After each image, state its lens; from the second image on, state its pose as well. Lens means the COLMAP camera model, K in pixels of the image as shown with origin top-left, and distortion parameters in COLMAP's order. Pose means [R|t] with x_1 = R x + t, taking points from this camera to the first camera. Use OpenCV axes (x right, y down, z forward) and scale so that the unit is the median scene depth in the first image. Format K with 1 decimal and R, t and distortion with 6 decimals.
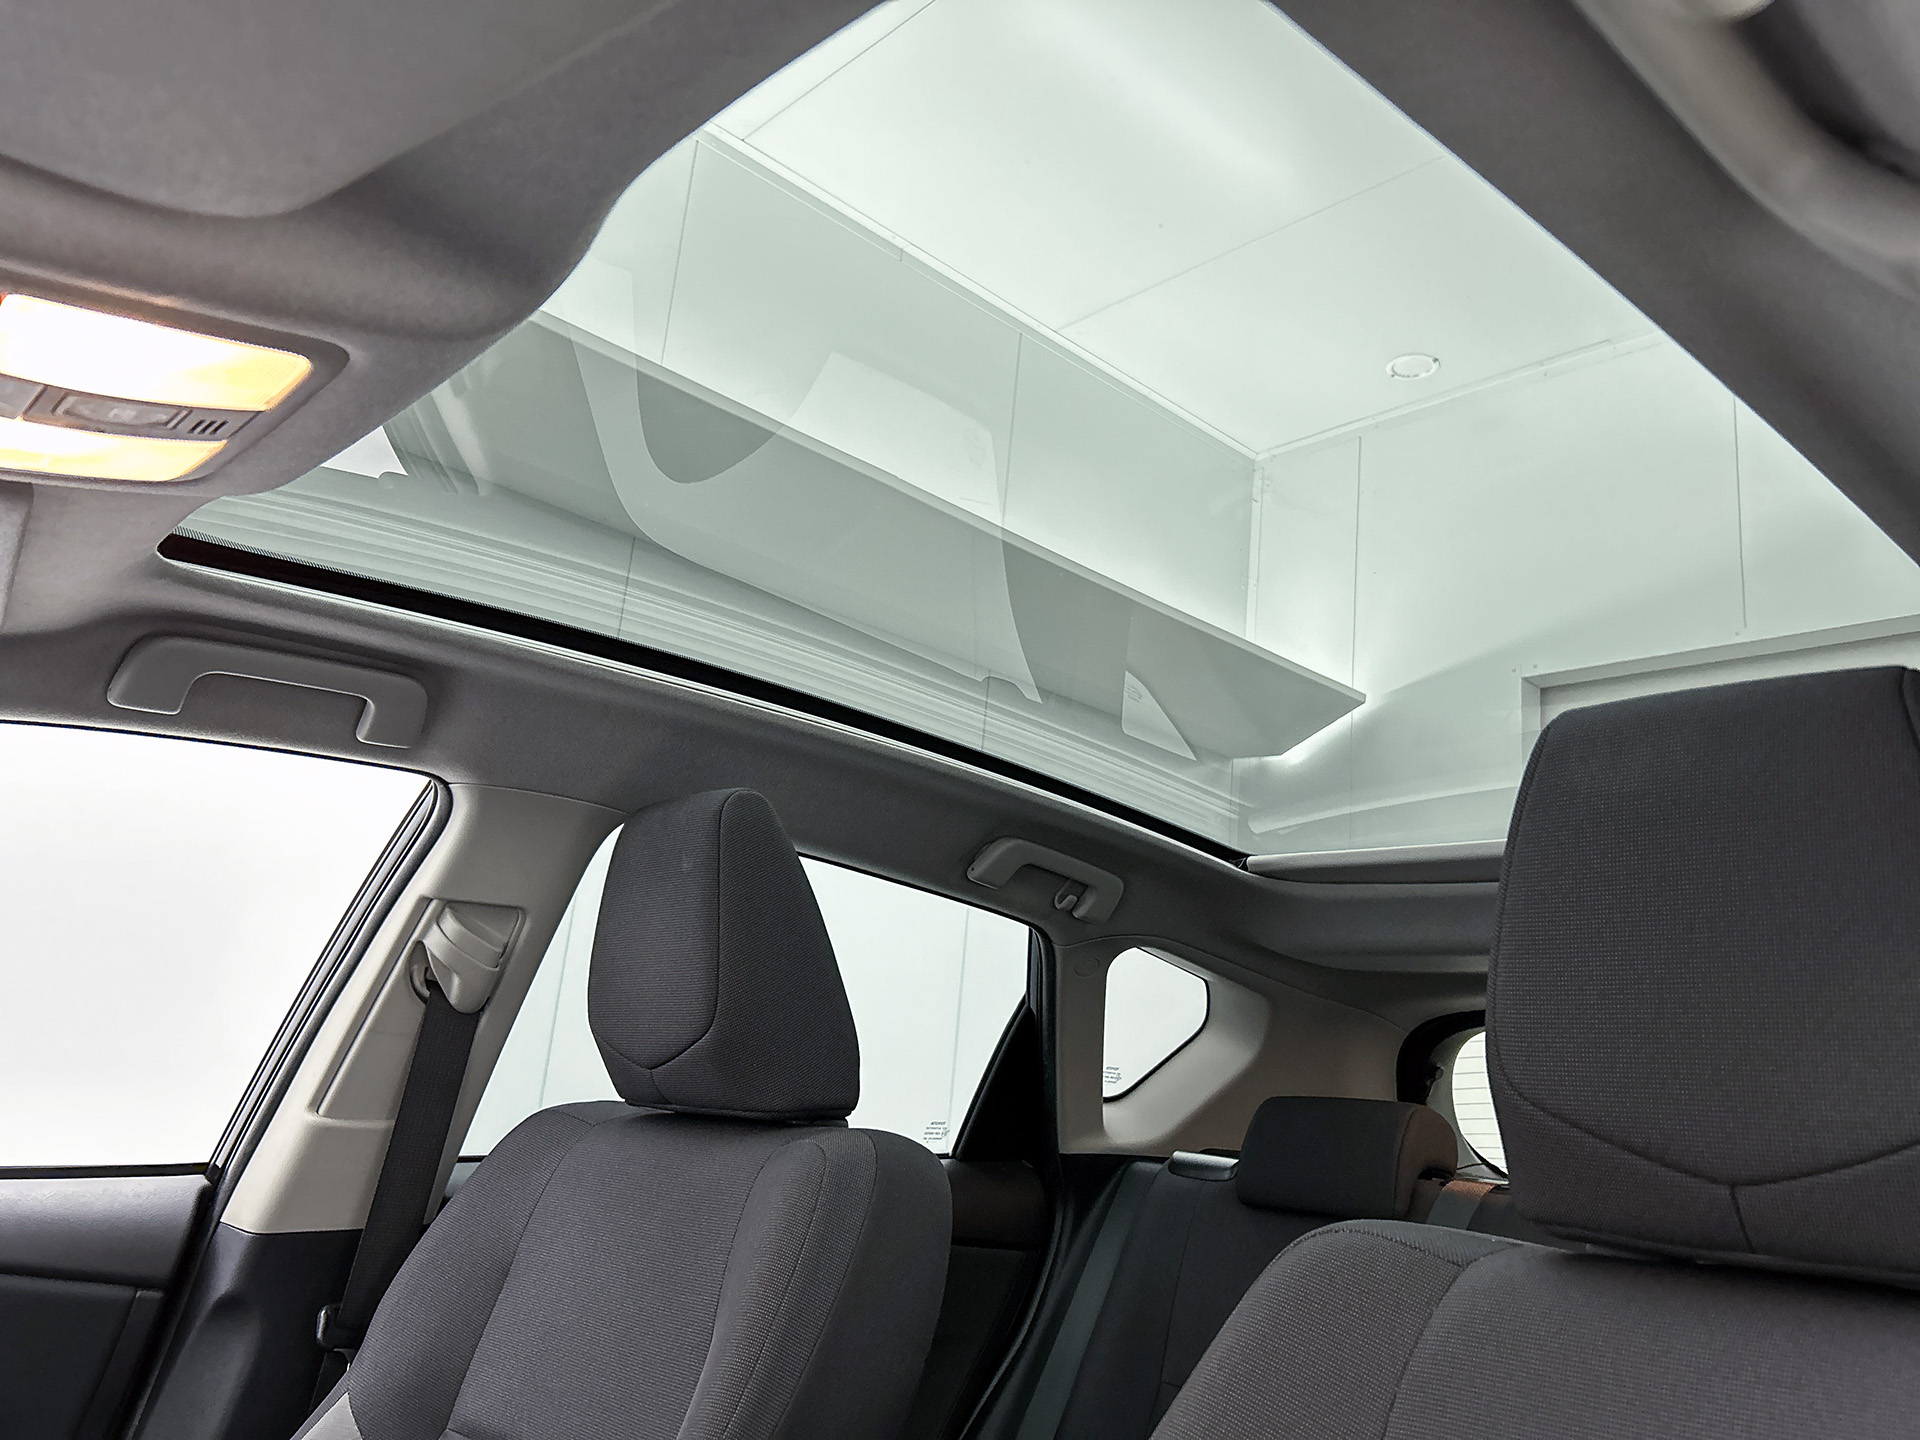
lens RADIAL K [[1435.2, 0, 955.5], [0, 1435.2, 724.6], [0, 0, 1]] dist [0.017859, -0.026937]
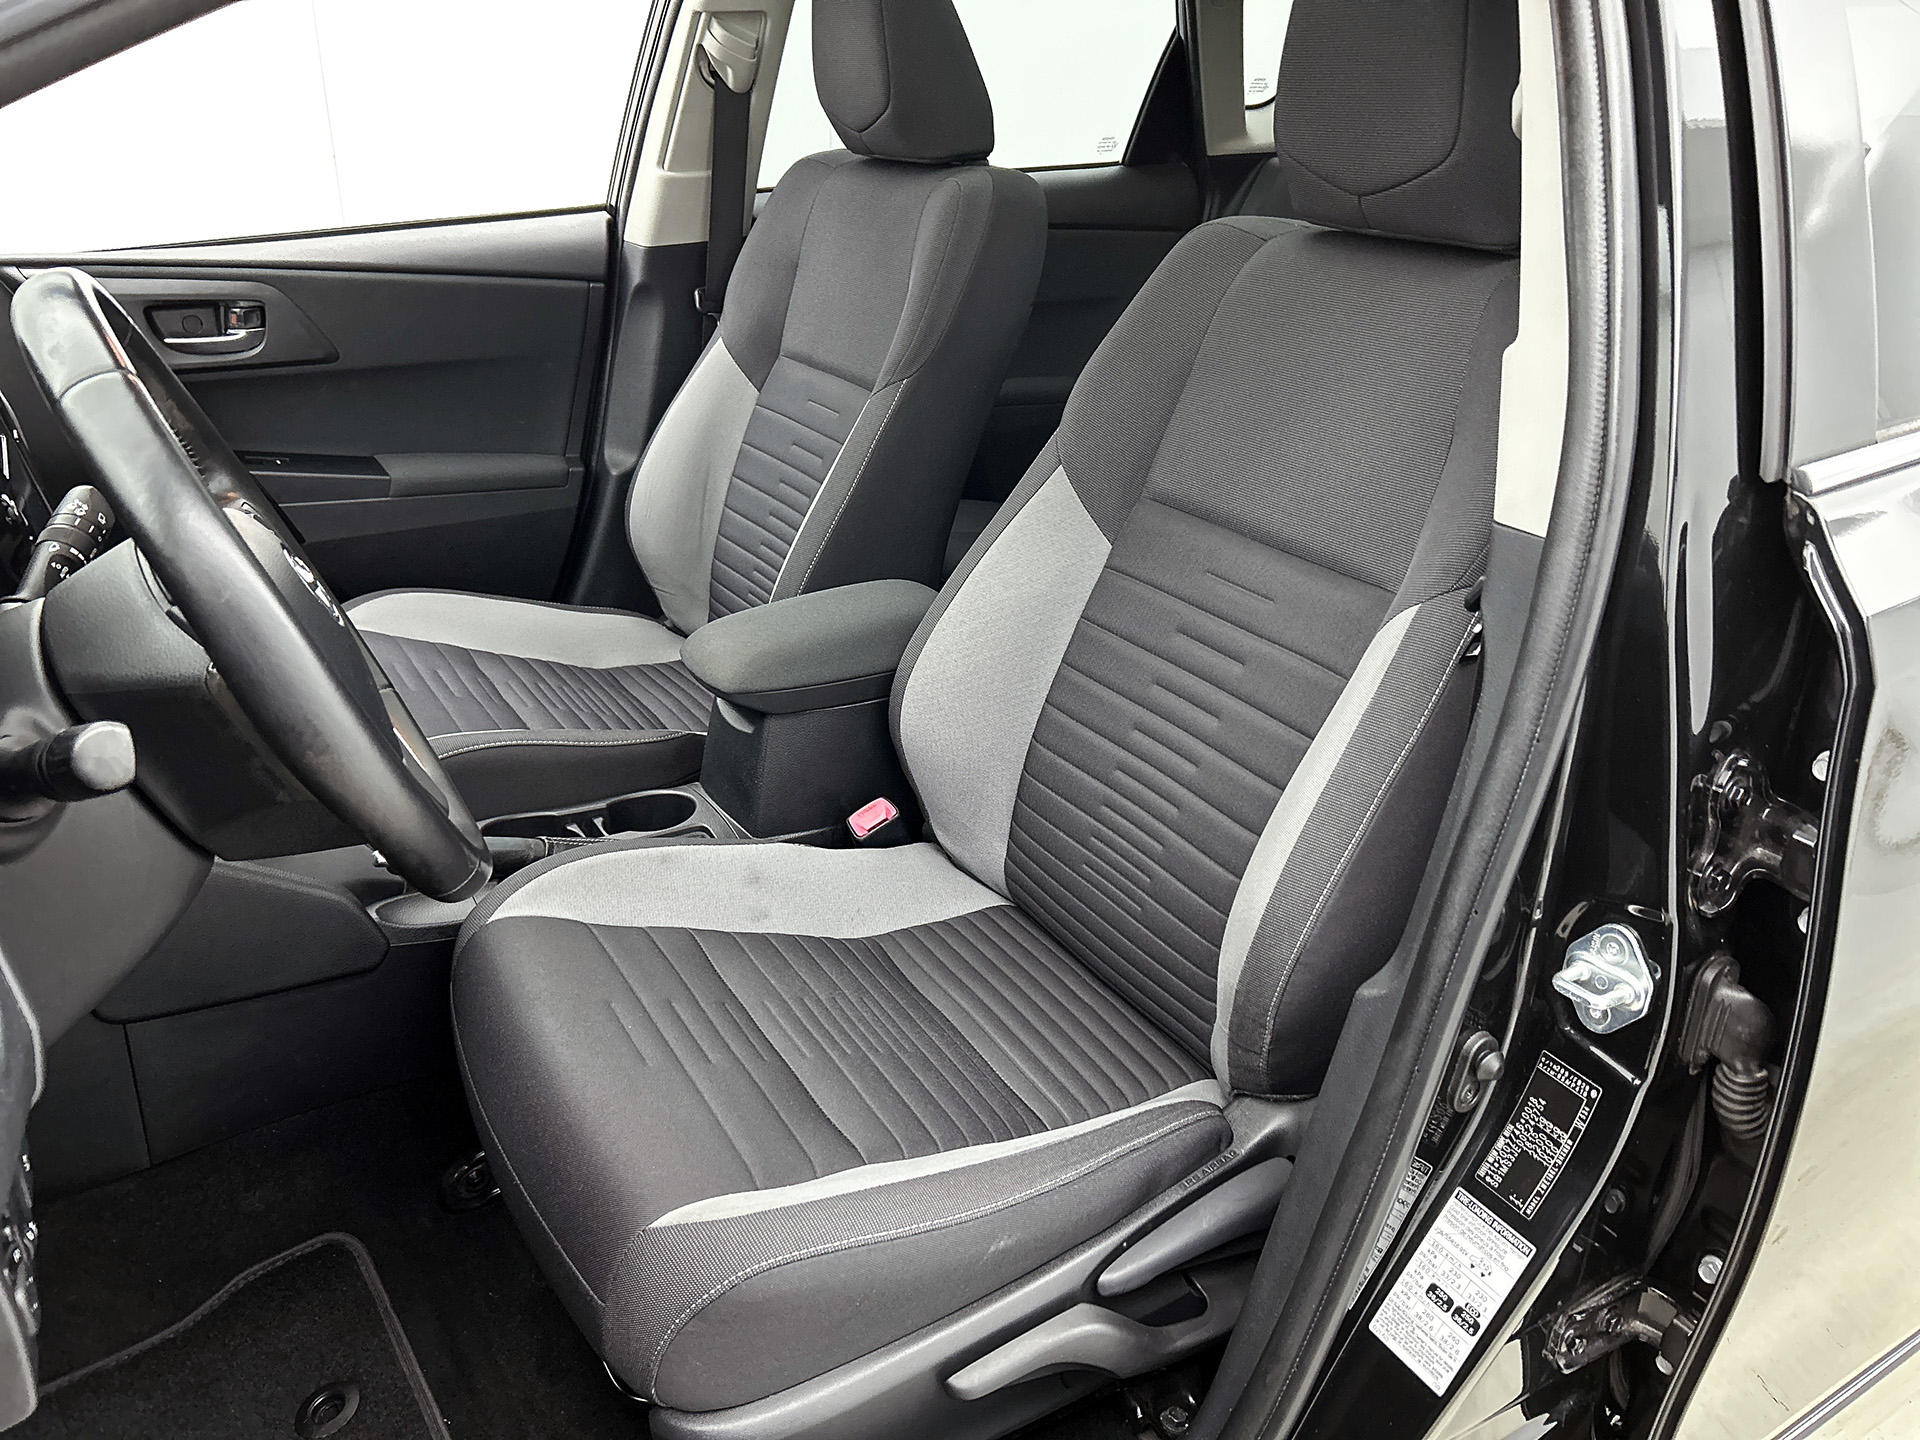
lens RADIAL K [[1435.2, 0, 957.2], [0, 1435.2, 733.8], [0, 0, 1]] dist [0.017859, -0.026937]
pose [[0.975923, 0.032491, -0.215680, 0.218159], [0.112680, 0.771565, 0.626092, -0.193594], [0.186753, -0.635321, 0.749327, -0.486265]]
